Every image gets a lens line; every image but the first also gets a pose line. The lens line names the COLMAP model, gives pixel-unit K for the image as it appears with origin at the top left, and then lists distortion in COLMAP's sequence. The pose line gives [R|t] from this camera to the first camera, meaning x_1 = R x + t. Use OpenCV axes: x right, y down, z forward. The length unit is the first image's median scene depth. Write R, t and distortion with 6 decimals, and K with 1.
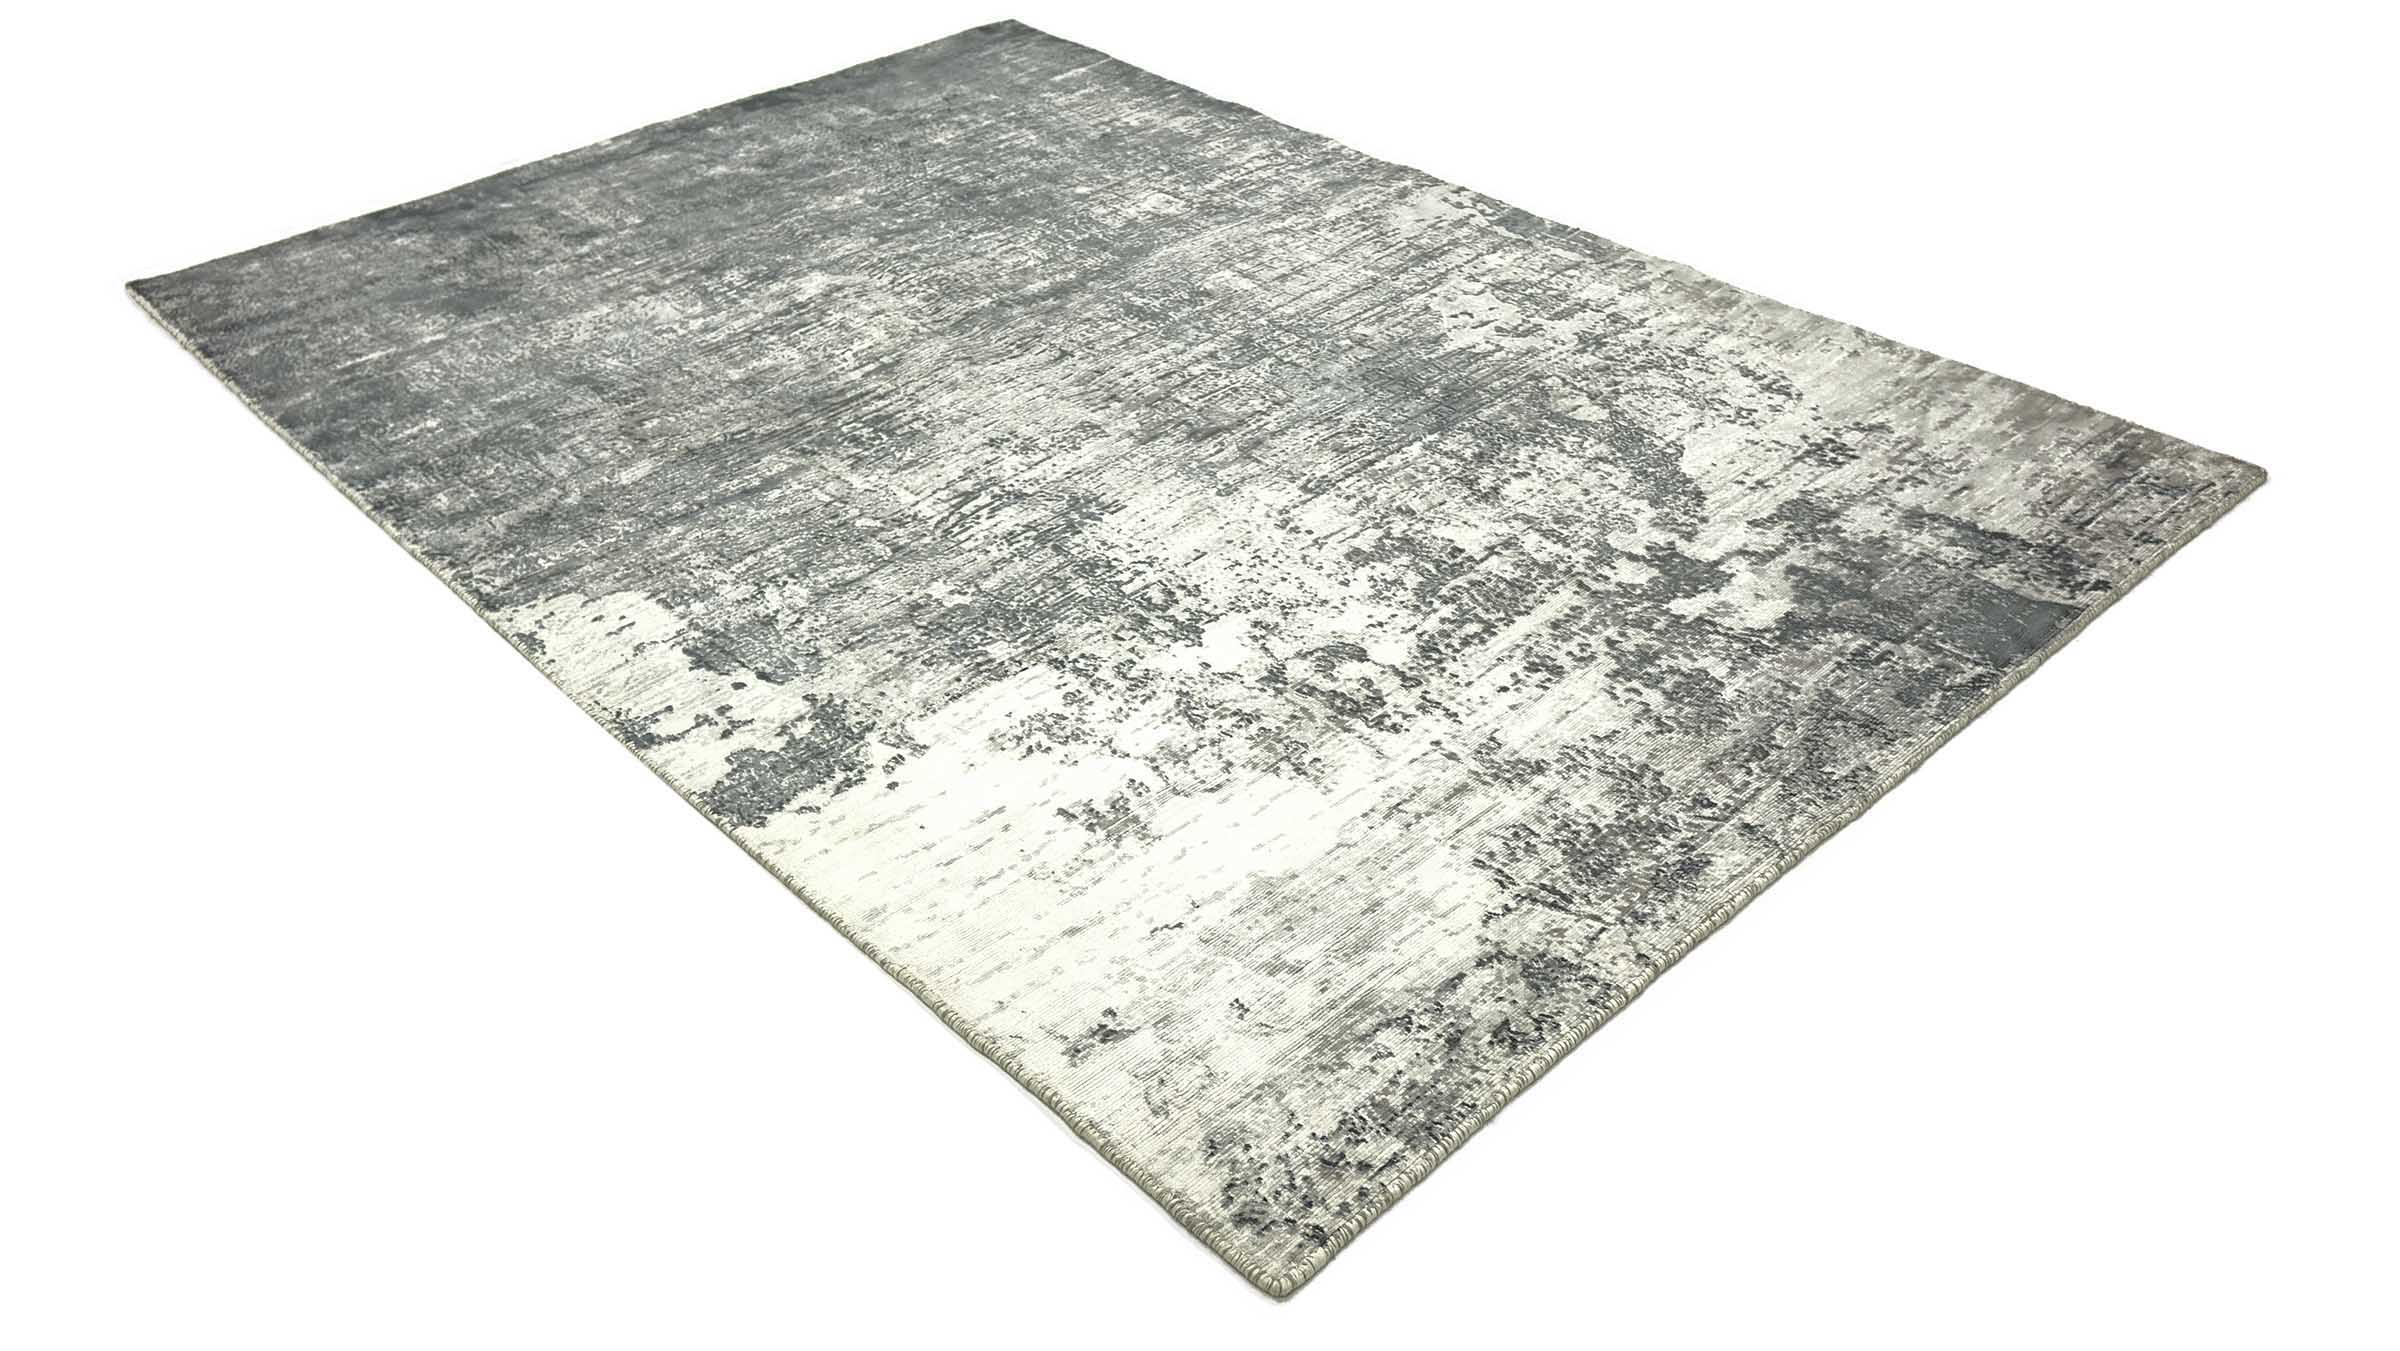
lens RADIAL K [[1982.1, 0, 1186.4], [0, 1982.1, 675.3], [0, 0, 1]] dist [-0.003494, 0.008560]
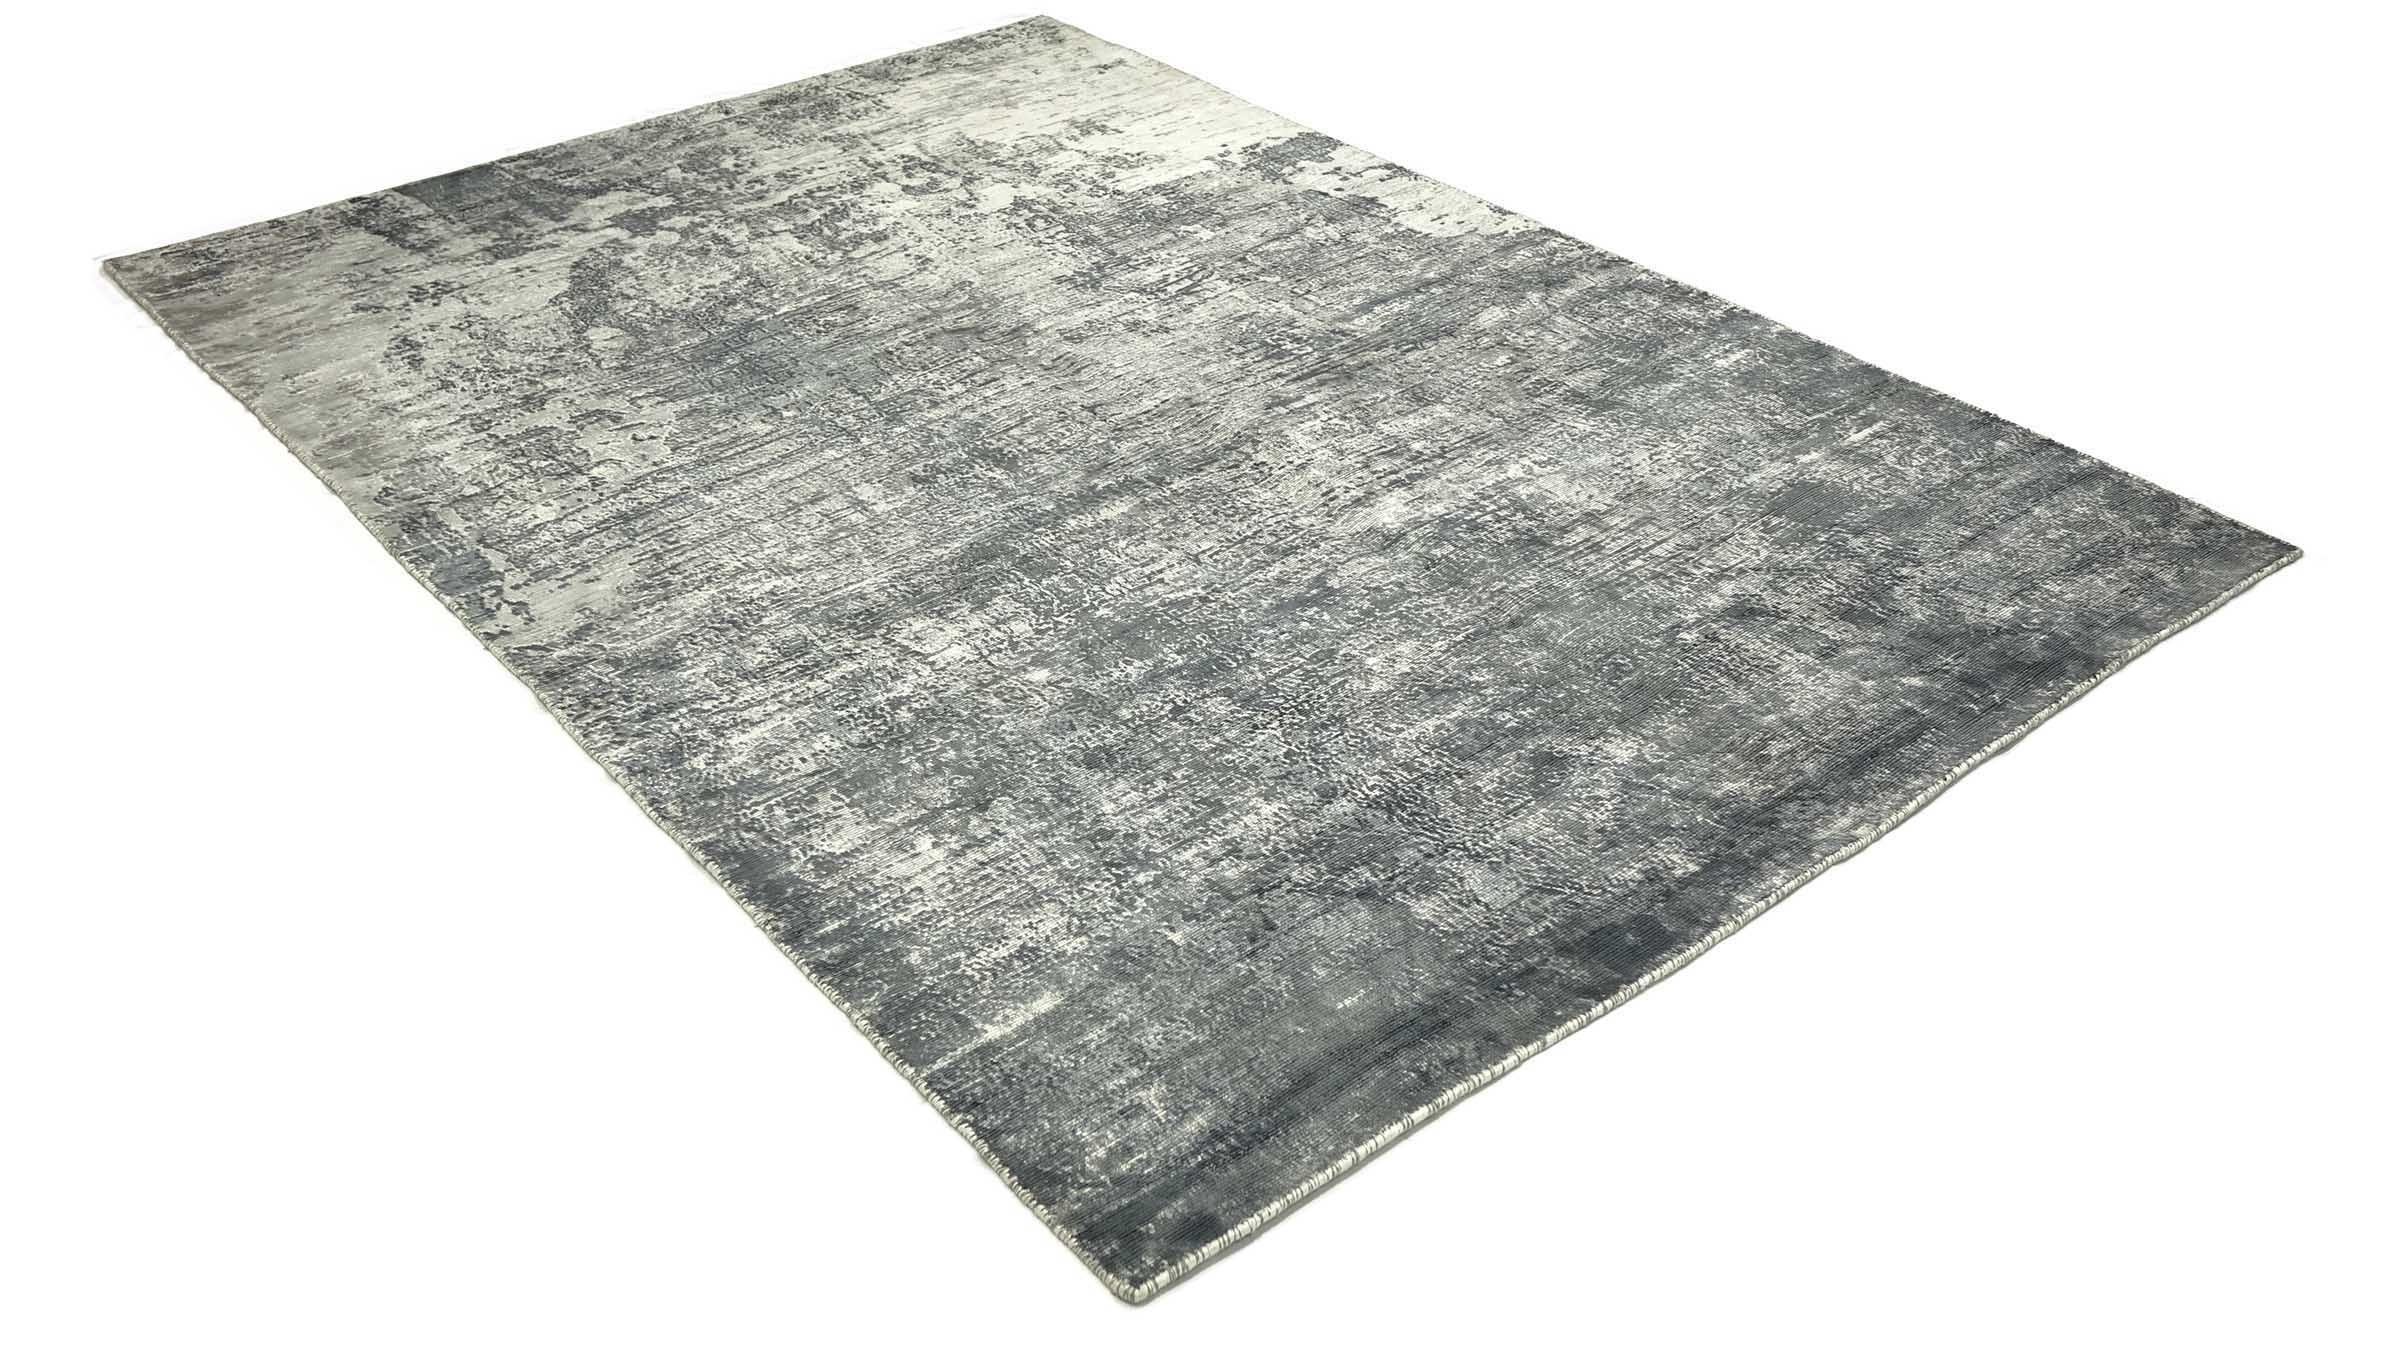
lens RADIAL K [[2226.8, 0, 1195.8], [0, 2226.8, 670.9], [0, 0, 1]] dist [-0.000859, 0.000000]
pose [[-0.997951, -0.010409, 0.063137, -0.196930], [0.056530, 0.318909, 0.946098, -1.227941], [-0.029983, 0.947728, -0.317667, 1.598779]]
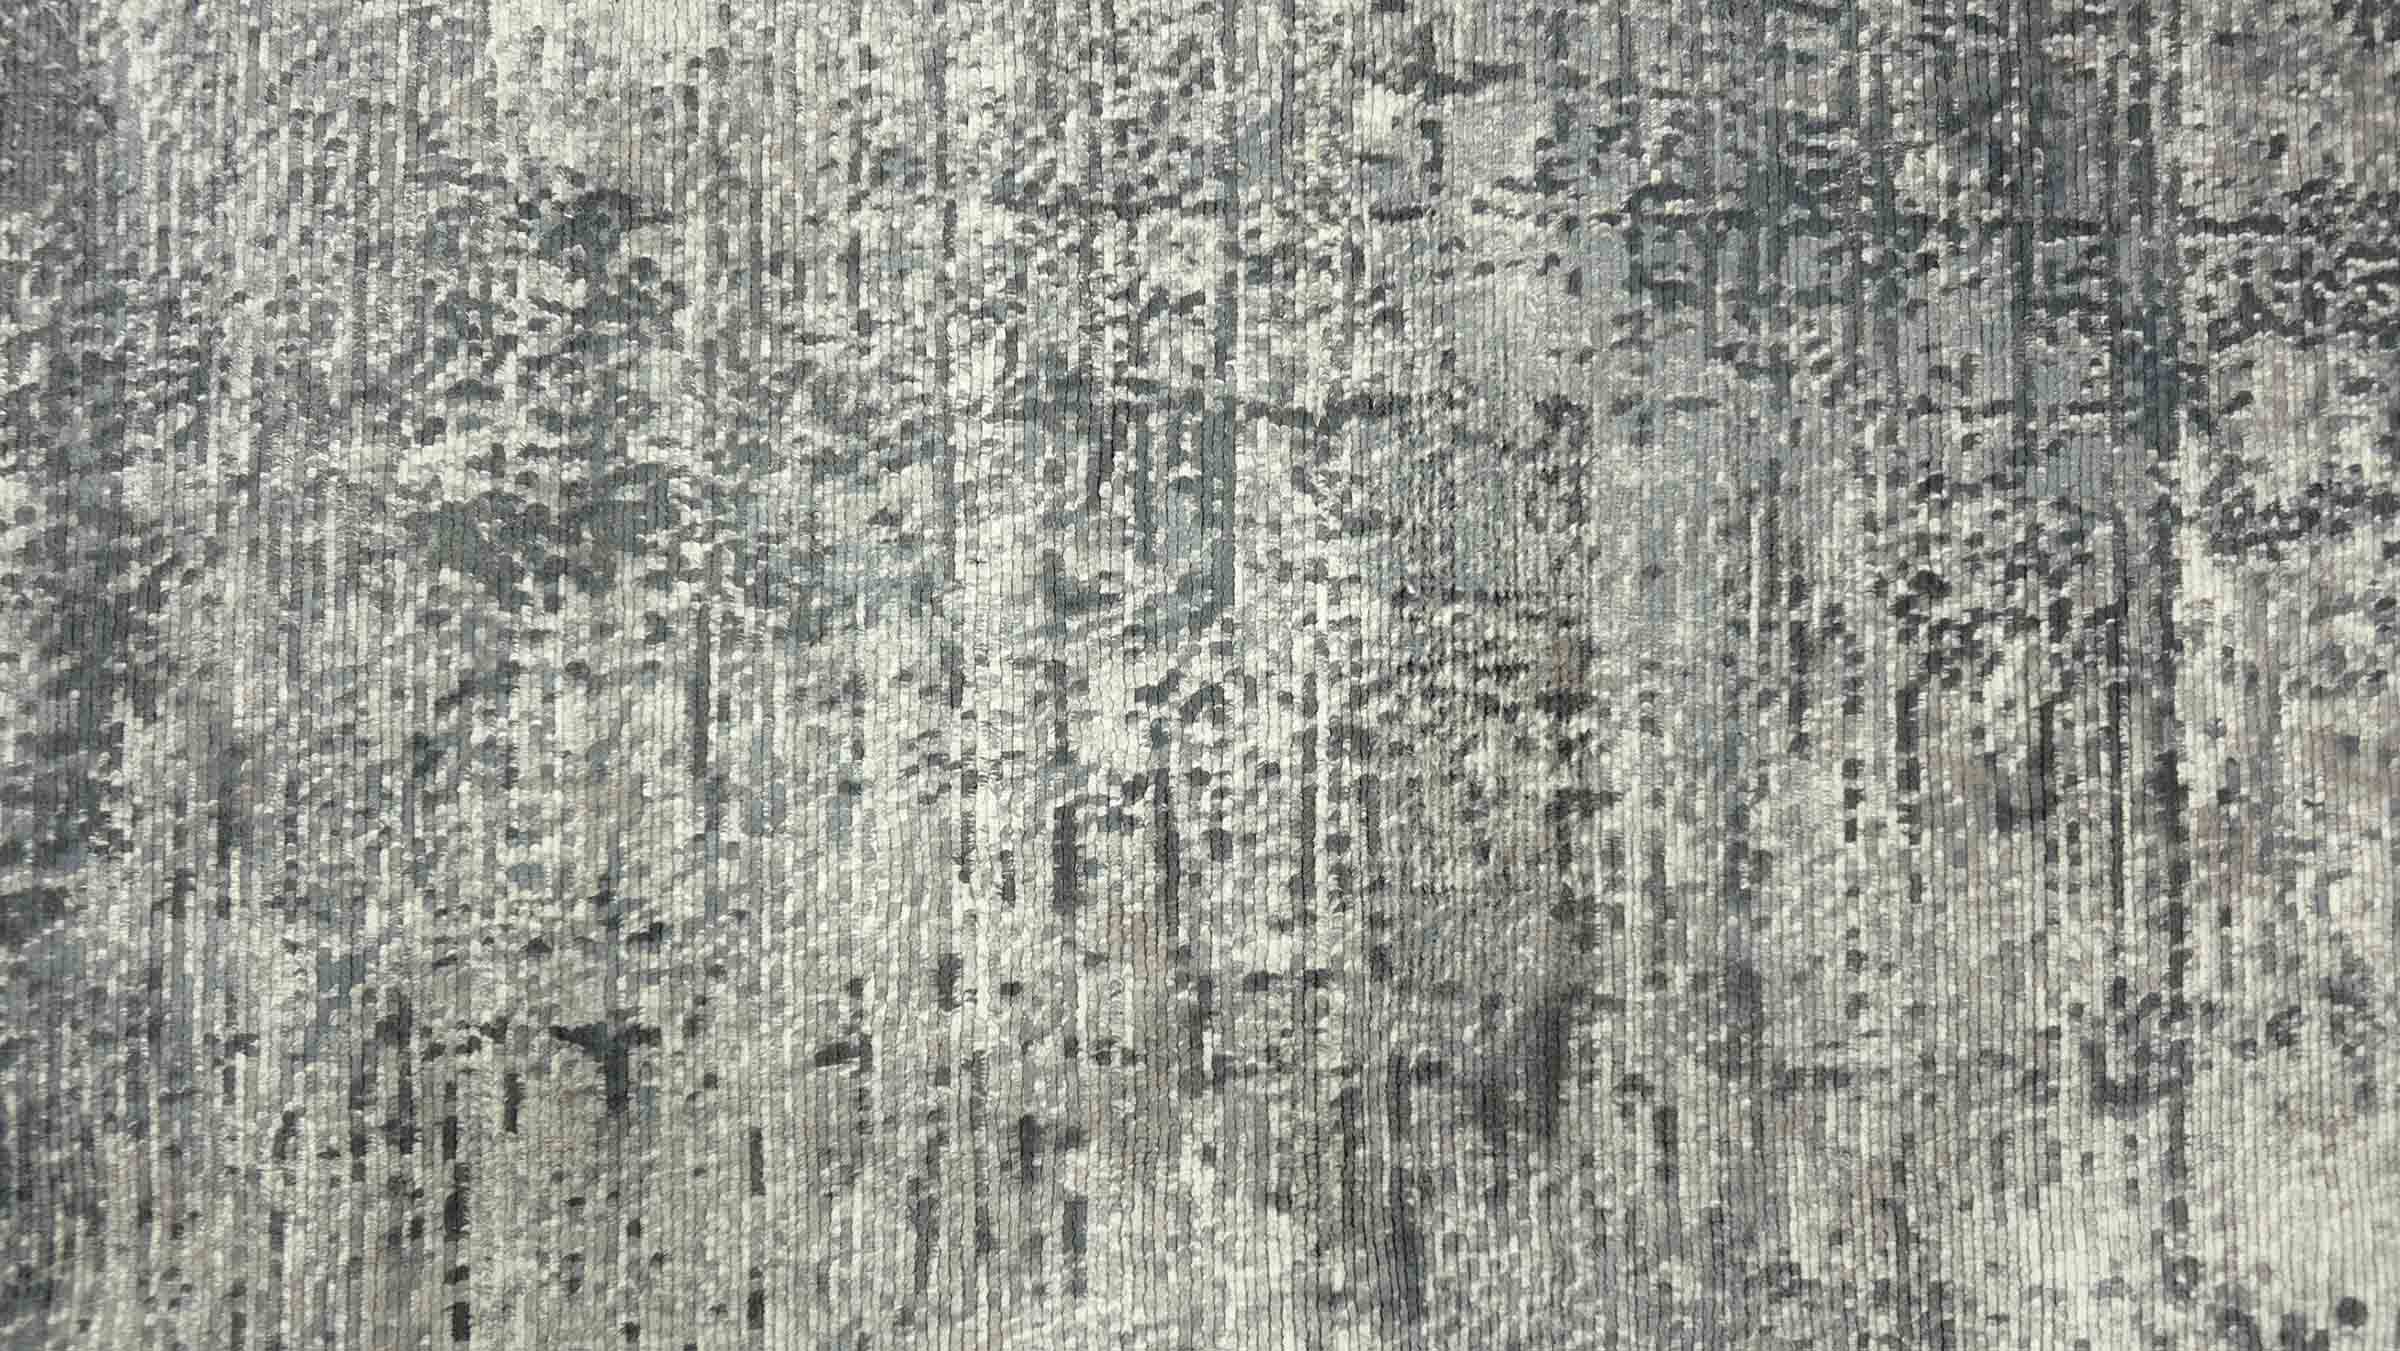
lens RADIAL K [[3470.3, 0, 1199.8], [0, 3470.3, 676.4], [0, 0, 1]] dist [-0.011945, 0.000000]
pose [[0.678339, -0.731115, 0.072990, -0.014086], [0.417451, 0.465244, 0.780565, -0.516656], [-0.604641, -0.499018, 0.620798, 0.805232]]
